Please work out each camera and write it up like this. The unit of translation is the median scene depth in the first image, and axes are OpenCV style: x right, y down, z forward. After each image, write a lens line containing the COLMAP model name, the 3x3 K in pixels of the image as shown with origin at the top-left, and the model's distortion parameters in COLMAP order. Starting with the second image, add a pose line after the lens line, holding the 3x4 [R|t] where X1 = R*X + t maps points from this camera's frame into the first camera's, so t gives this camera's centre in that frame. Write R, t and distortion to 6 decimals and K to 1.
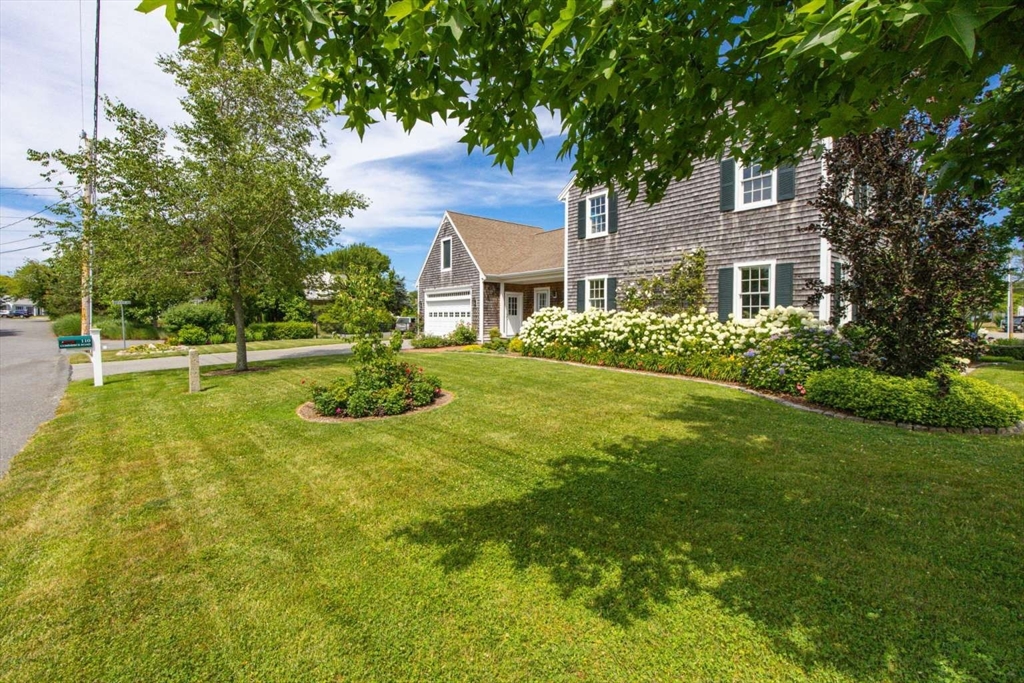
lens RADIAL K [[461.2, 0, 512.0], [0, 461.2, 341.5], [0, 0, 1]] dist [-0.002876, -0.000360]
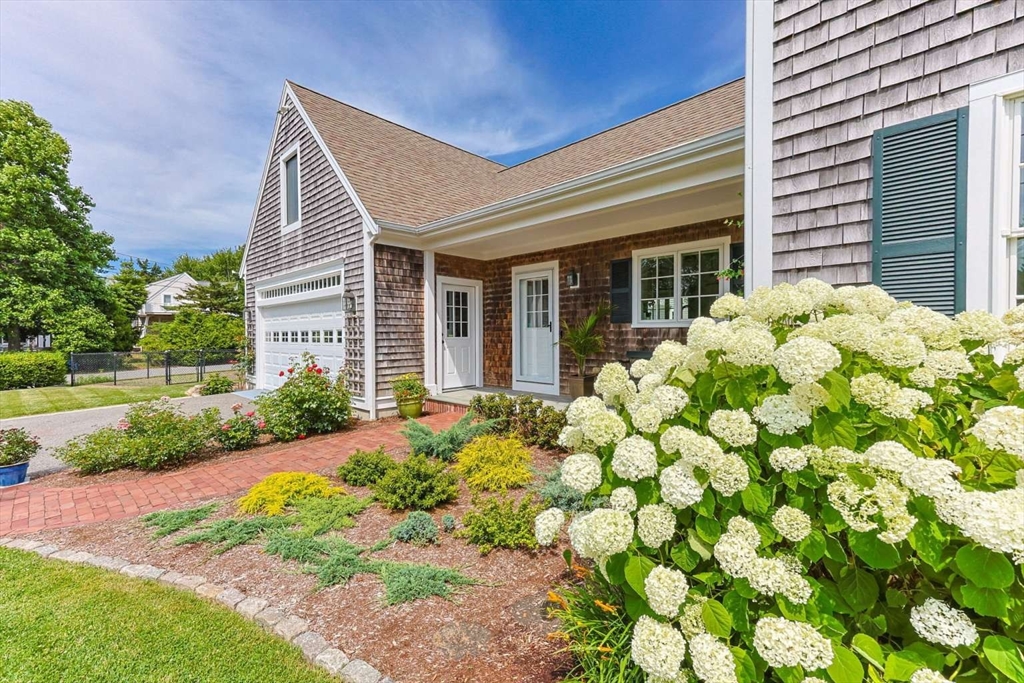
lens RADIAL K [[461.2, 0, 512.0], [0, 461.2, 341.5], [0, 0, 1]] dist [-0.002876, -0.000360]
pose [[0.990049, -0.016068, 0.139805, -0.007958], [0.020658, 0.999292, -0.031447, -0.040641], [-0.139200, 0.034022, 0.989680, 0.619178]]
